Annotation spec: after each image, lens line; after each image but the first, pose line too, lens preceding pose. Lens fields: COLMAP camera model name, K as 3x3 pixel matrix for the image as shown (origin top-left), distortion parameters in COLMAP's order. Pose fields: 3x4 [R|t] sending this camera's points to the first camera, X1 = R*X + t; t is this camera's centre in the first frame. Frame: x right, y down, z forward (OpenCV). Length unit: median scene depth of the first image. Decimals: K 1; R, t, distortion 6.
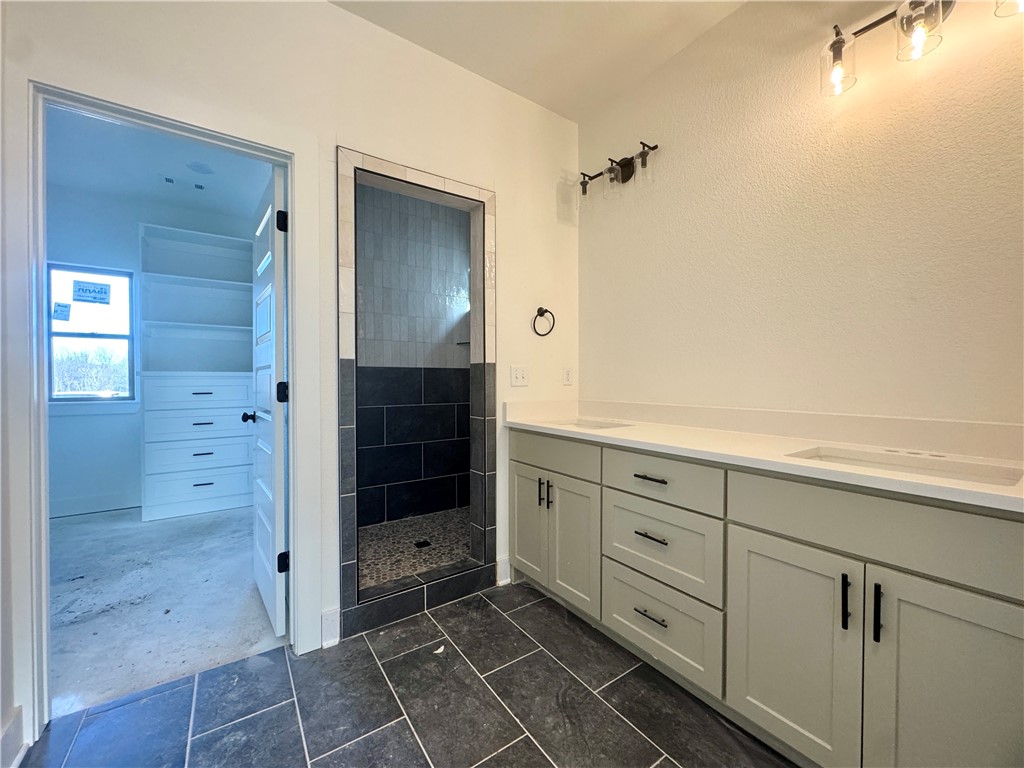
lens RADIAL K [[408.7, 0, 512.6], [0, 408.7, 385.7], [0, 0, 1]] dist [-0.002633, -0.000062]
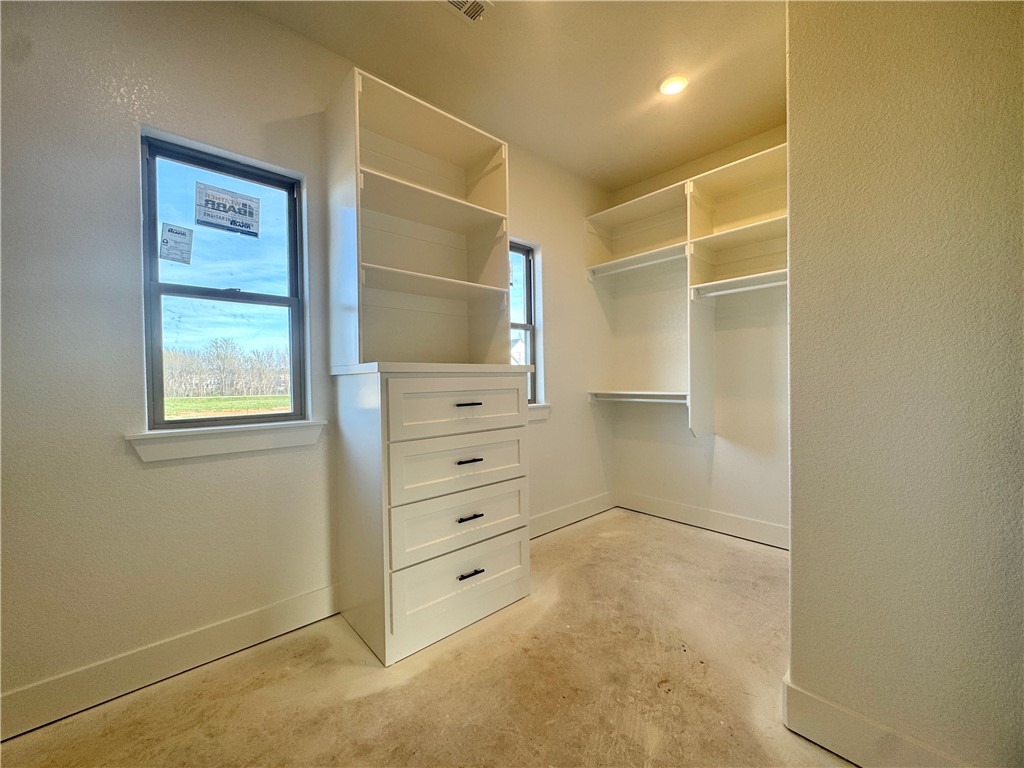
lens RADIAL K [[408.7, 0, 512.6], [0, 408.7, 385.7], [0, 0, 1]] dist [-0.002633, -0.000062]
pose [[0.992538, -0.015407, 0.120959, -0.751648], [0.015501, 0.999880, 0.000163, -0.004152], [-0.120947, 0.001713, 0.992658, 0.453969]]
